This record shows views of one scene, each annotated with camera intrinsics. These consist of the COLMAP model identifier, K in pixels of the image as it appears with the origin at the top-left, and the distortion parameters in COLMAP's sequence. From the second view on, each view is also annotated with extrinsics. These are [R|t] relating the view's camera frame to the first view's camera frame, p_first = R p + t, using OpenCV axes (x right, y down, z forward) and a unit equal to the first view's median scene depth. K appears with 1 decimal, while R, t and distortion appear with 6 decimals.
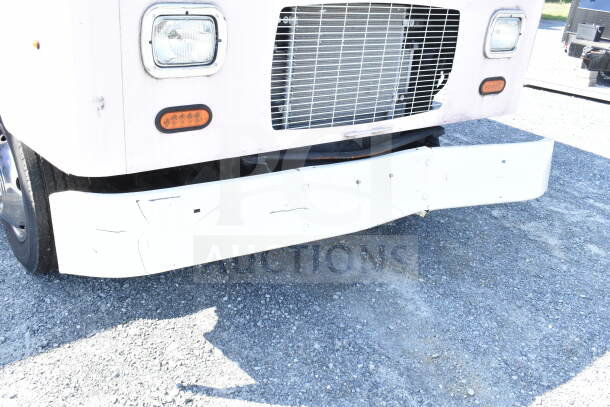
lens RADIAL K [[555.8, 0, 308.7], [0, 555.8, 203.8], [0, 0, 1]] dist [-0.018782, 0.000000]
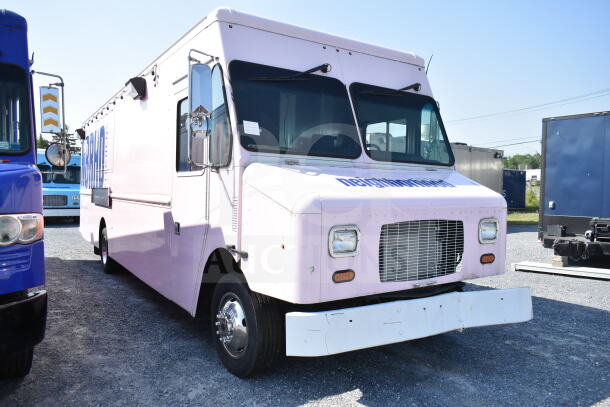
lens RADIAL K [[476.7, 0, 305.8], [0, 476.7, 201.2], [0, 0, 1]] dist [-0.016177, 0.003168]
pose [[0.995845, -0.074650, -0.052146, -0.179137], [0.048017, 0.917065, -0.395835, 0.217919], [0.077371, 0.391687, 0.916840, -0.590947]]
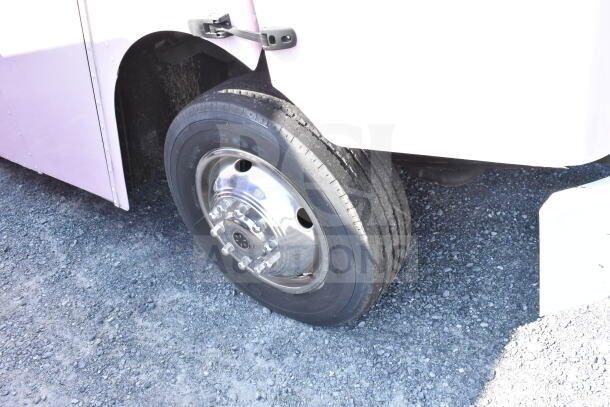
lens RADIAL K [[555.8, 0, 300.6], [0, 555.8, 200.5], [0, 0, 1]] dist [-0.018782, 0.000000]
pose [[0.930640, -0.360501, 0.062841, -0.514907], [0.350453, 0.927446, 0.130482, -0.137696], [-0.105321, -0.099409, 0.989457, 0.287427]]
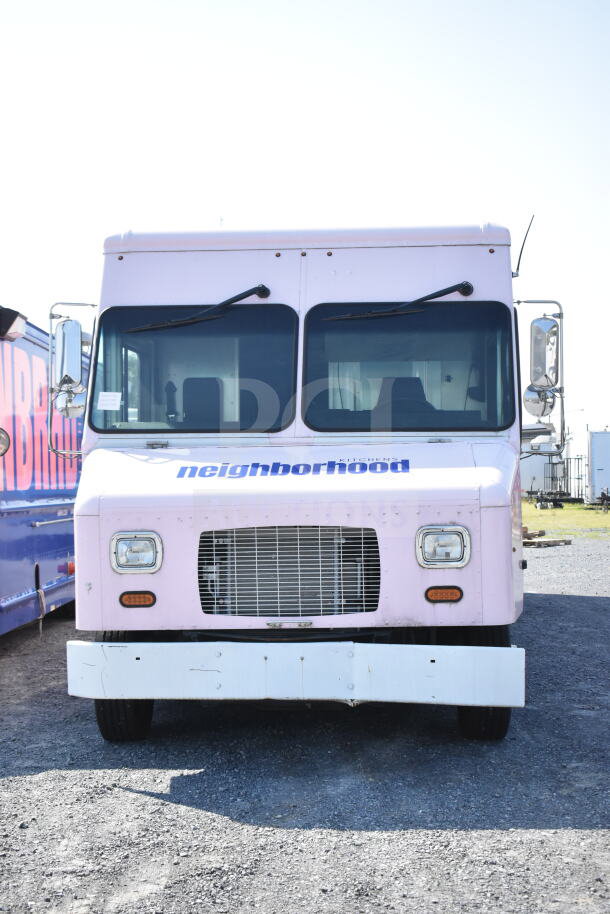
lens RADIAL K [[1248.4, 0, 304.0], [0, 1248.4, 462.5], [0, 0, 1]] dist [-0.027475, 0.000000]
pose [[0.752861, -0.105199, -0.649718, 1.809075], [-0.194879, 0.907252, -0.372714, 0.529570], [0.628667, 0.407218, 0.662534, -0.901374]]
